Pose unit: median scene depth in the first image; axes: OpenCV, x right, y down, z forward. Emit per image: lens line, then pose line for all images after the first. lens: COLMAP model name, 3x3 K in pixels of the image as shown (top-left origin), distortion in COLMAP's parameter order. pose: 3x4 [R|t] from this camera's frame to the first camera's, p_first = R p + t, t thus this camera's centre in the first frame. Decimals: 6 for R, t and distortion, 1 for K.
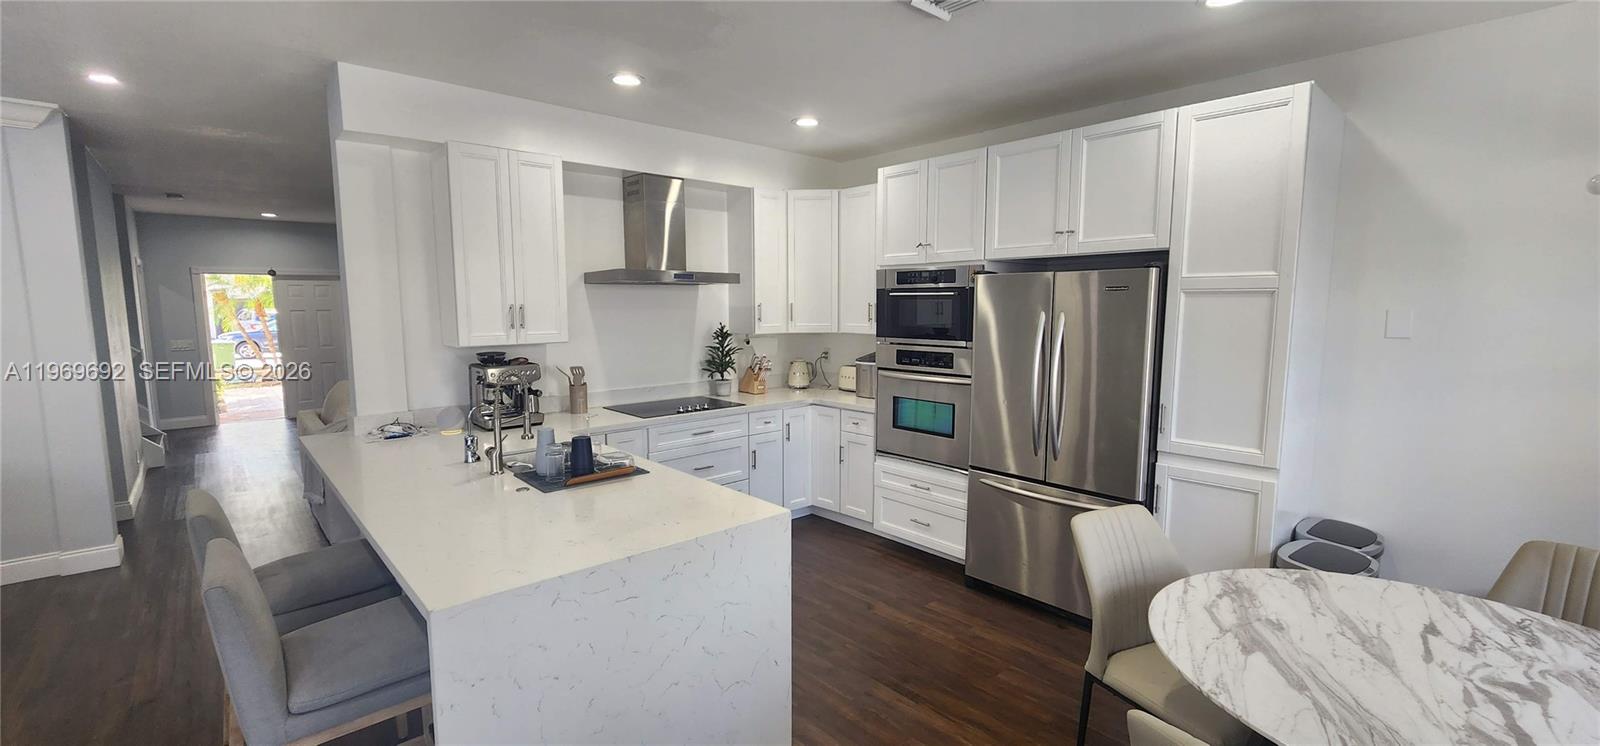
lens RADIAL K [[659.7, 0, 784.1], [0, 659.7, 376.5], [0, 0, 1]] dist [-0.000224, -0.001069]
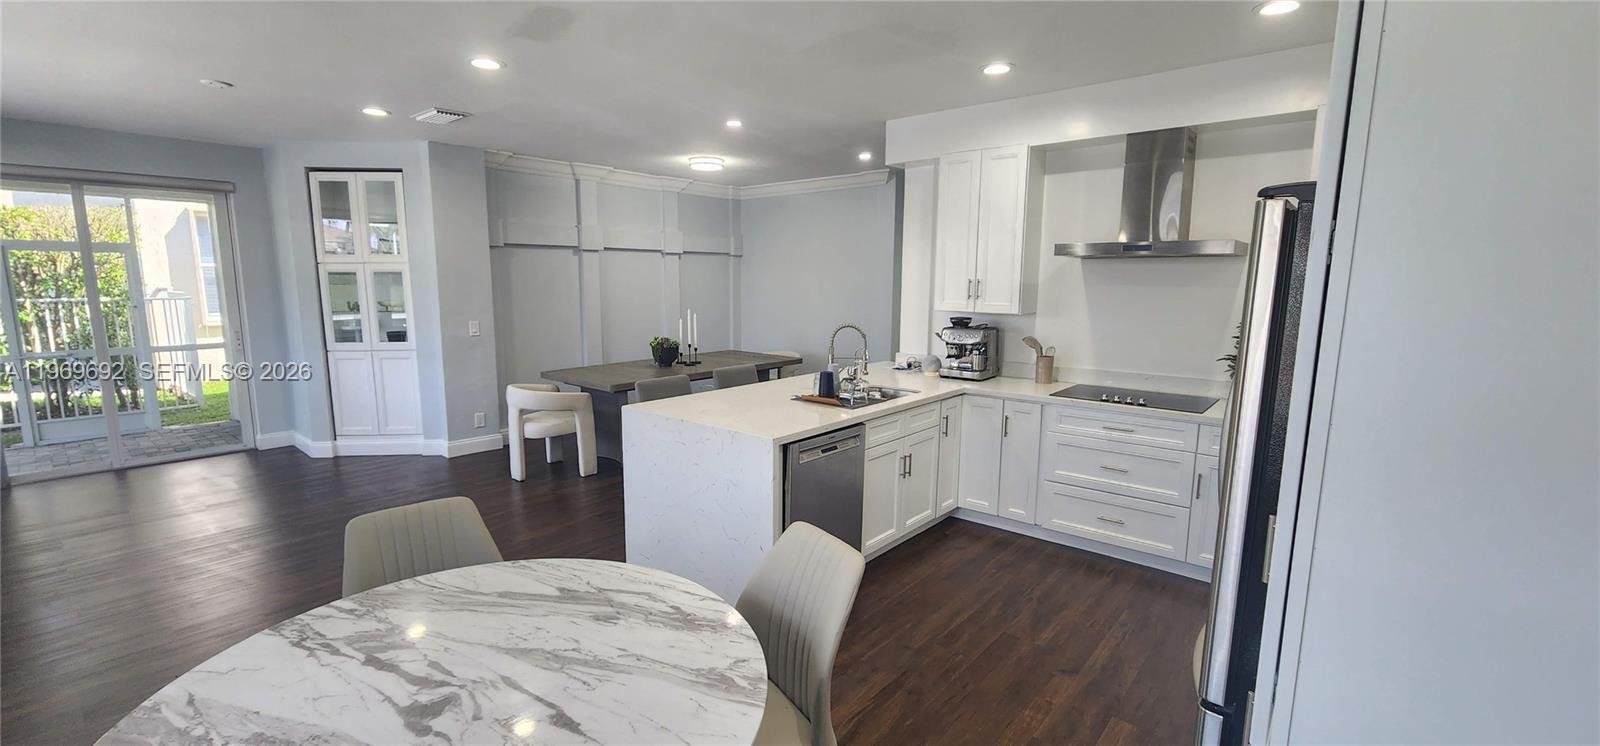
lens RADIAL K [[659.7, 0, 784.1], [0, 659.7, 376.5], [0, 0, 1]] dist [-0.000224, -0.001069]
pose [[0.132523, 0.150607, -0.979671, 0.660834], [-0.116975, 0.983858, 0.135427, -0.049019], [0.984253, 0.096650, 0.148001, 0.431208]]
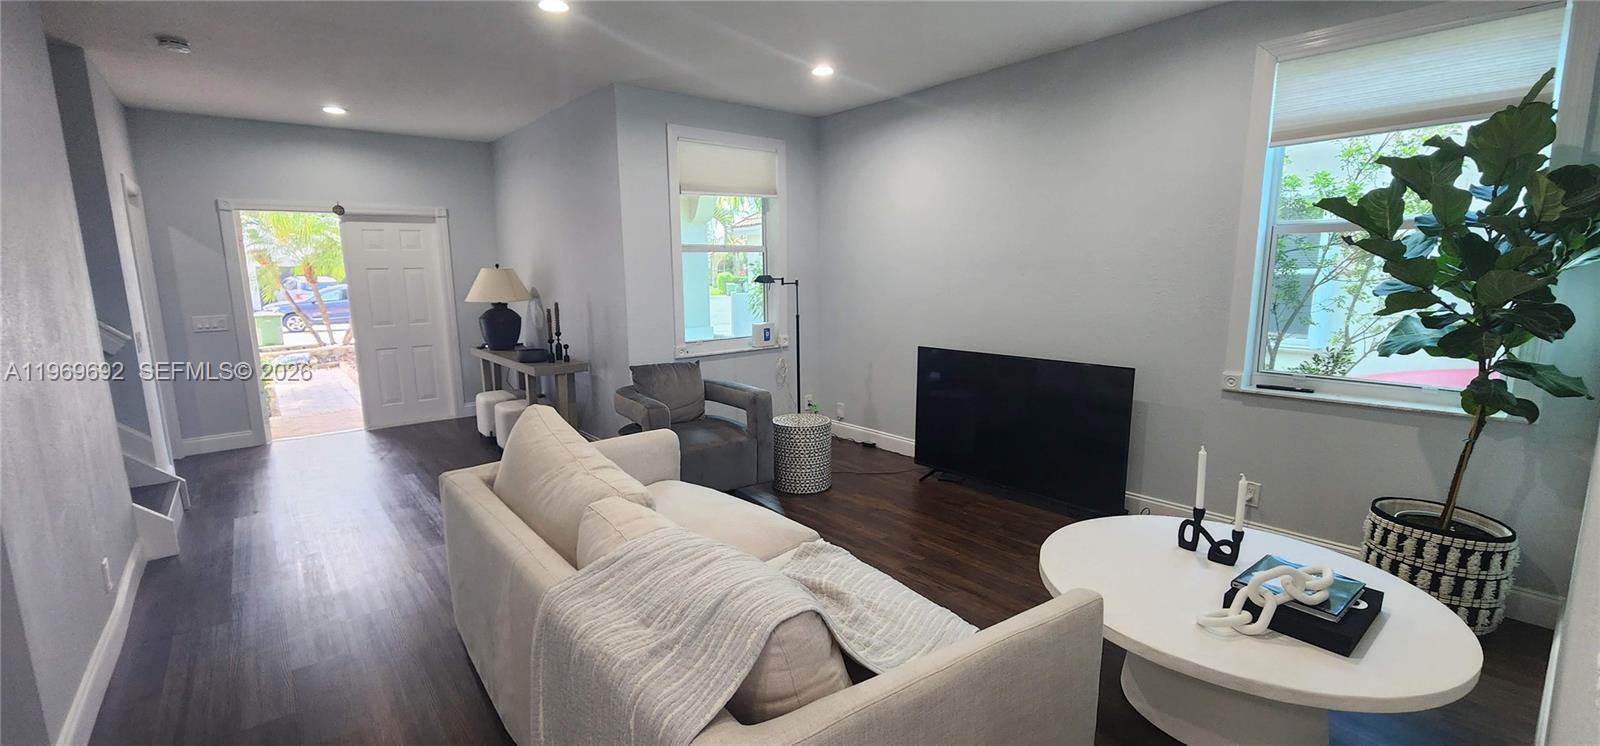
lens RADIAL K [[659.7, 0, 784.1], [0, 659.7, 376.5], [0, 0, 1]] dist [-0.000224, -0.001069]
pose [[0.999041, -0.003977, -0.043610, -0.664104], [0.006174, 0.998712, 0.050360, -0.049468], [0.043353, -0.050581, 0.997779, 0.773287]]
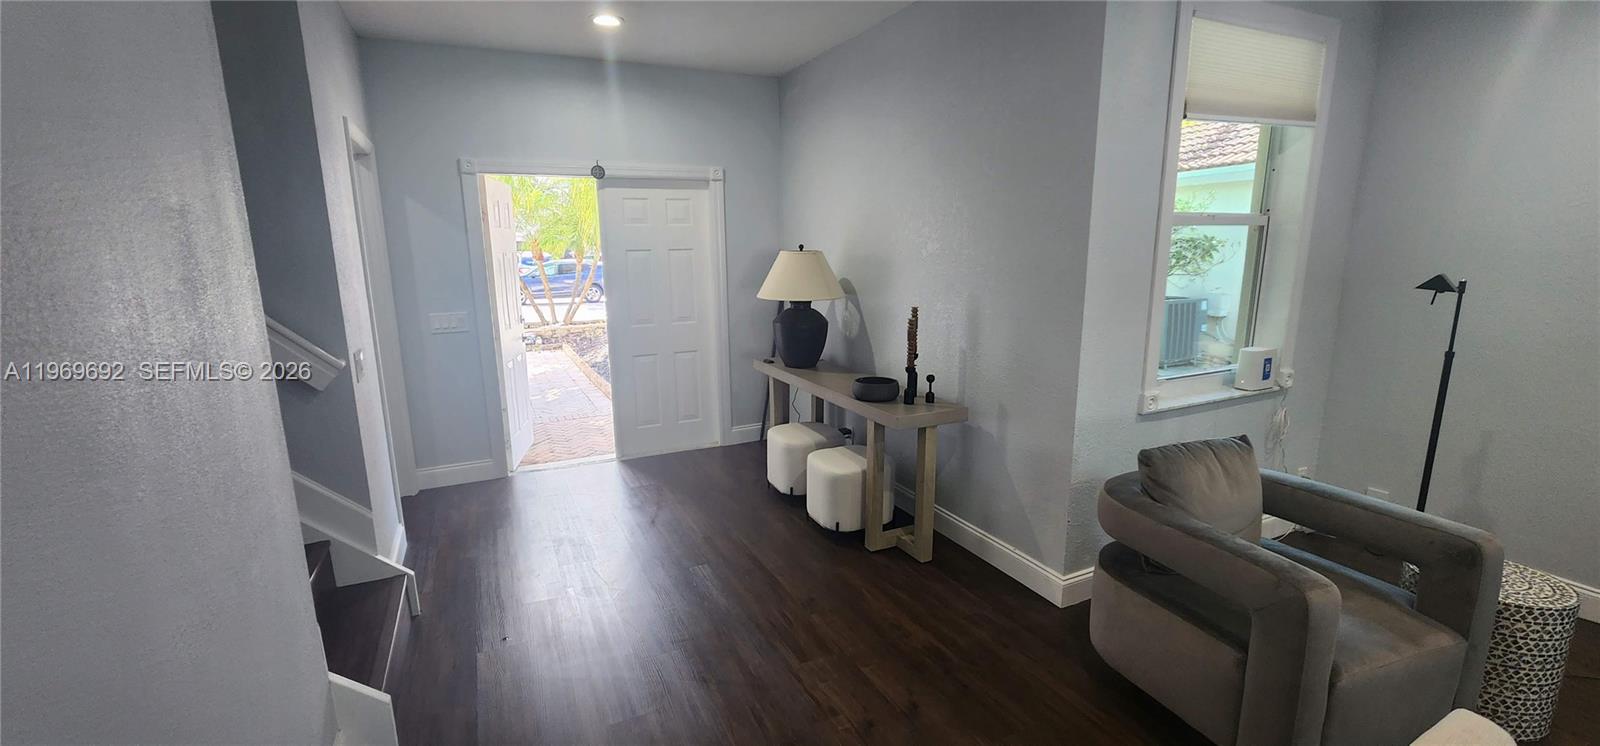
lens RADIAL K [[662.3, 0, 792.1], [0, 662.3, 381.2], [0, 0, 1]] dist [0.000698, -0.000217]
pose [[0.960223, 0.046797, -0.275286, -1.065080], [-0.021444, 0.995304, 0.094397, -0.112371], [0.278411, -0.084739, 0.956717, 1.196360]]
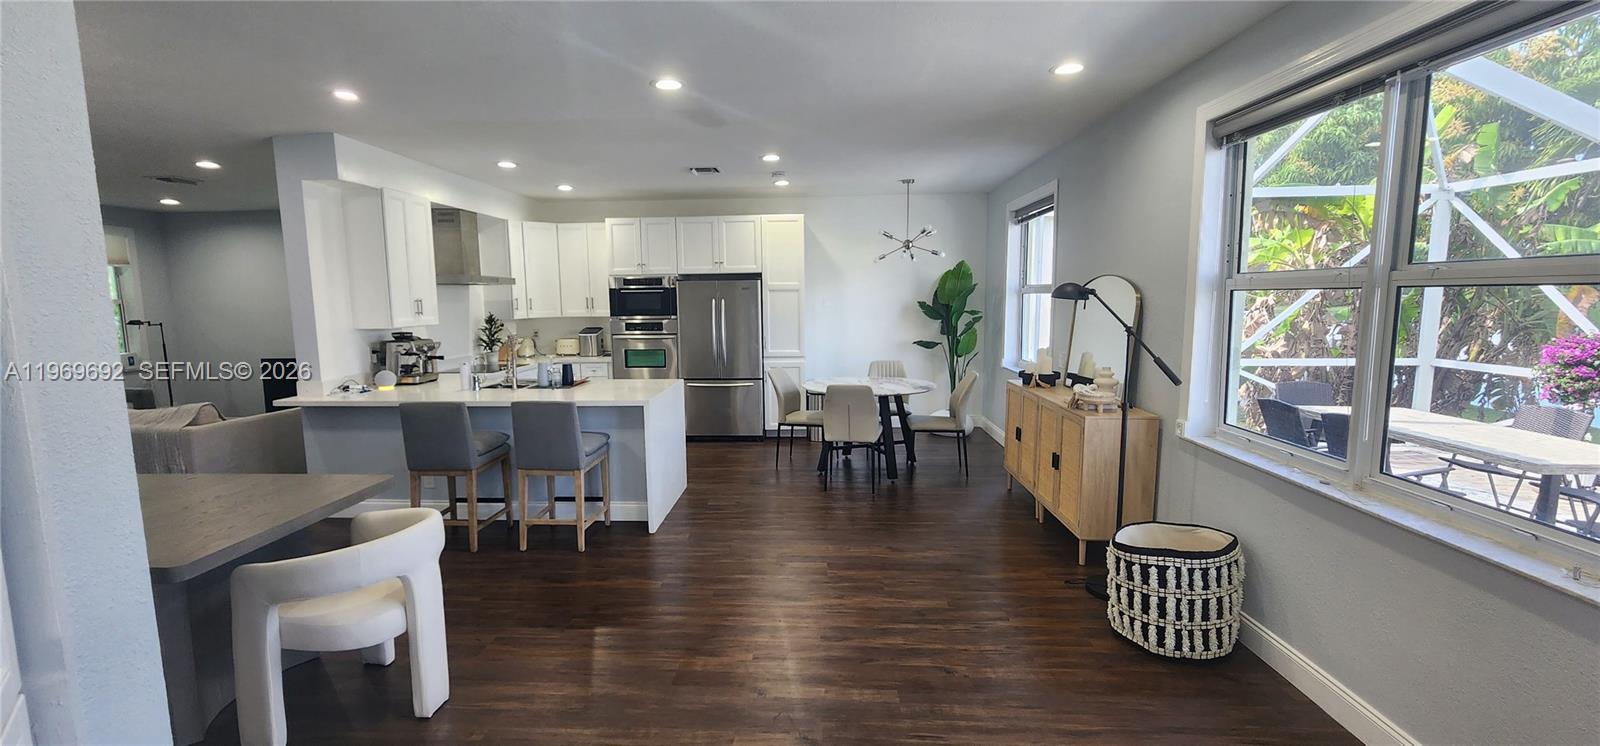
lens RADIAL K [[659.7, 0, 784.1], [0, 659.7, 376.5], [0, 0, 1]] dist [-0.000224, -0.001069]
pose [[0.702197, -0.092471, 0.705952, -0.775297], [0.090127, 0.995098, 0.040698, 0.067055], [-0.706255, 0.035048, 0.707089, -0.532476]]
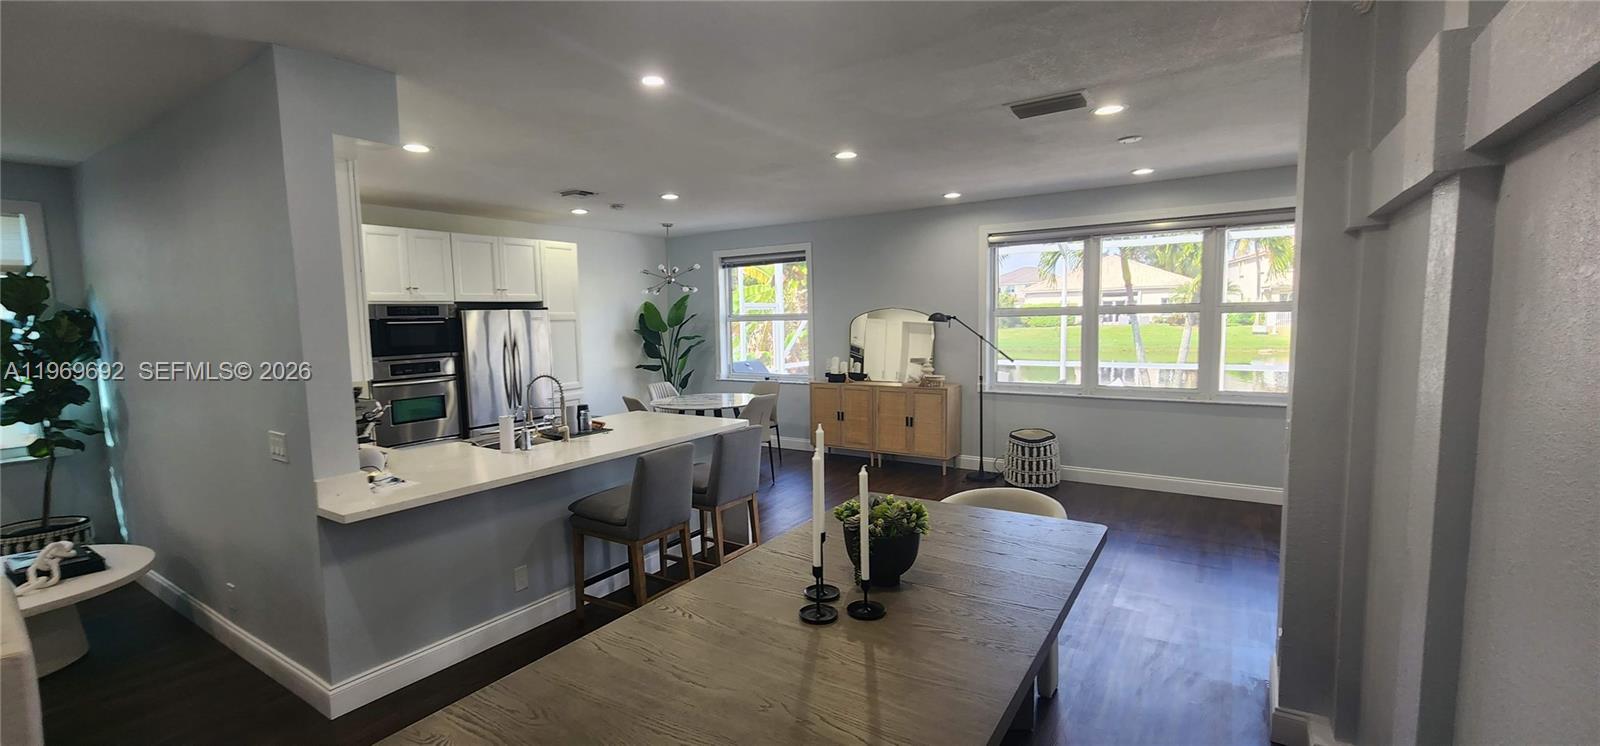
lens RADIAL K [[661.5, 0, 772.8], [0, 661.5, 381.3], [0, 0, 1]] dist [-0.000988, -0.000323]
pose [[-0.241433, -0.086447, 0.966559, -1.277025], [0.132781, 0.983714, 0.121148, -0.066087], [-0.961290, 0.157589, -0.226023, 0.558159]]
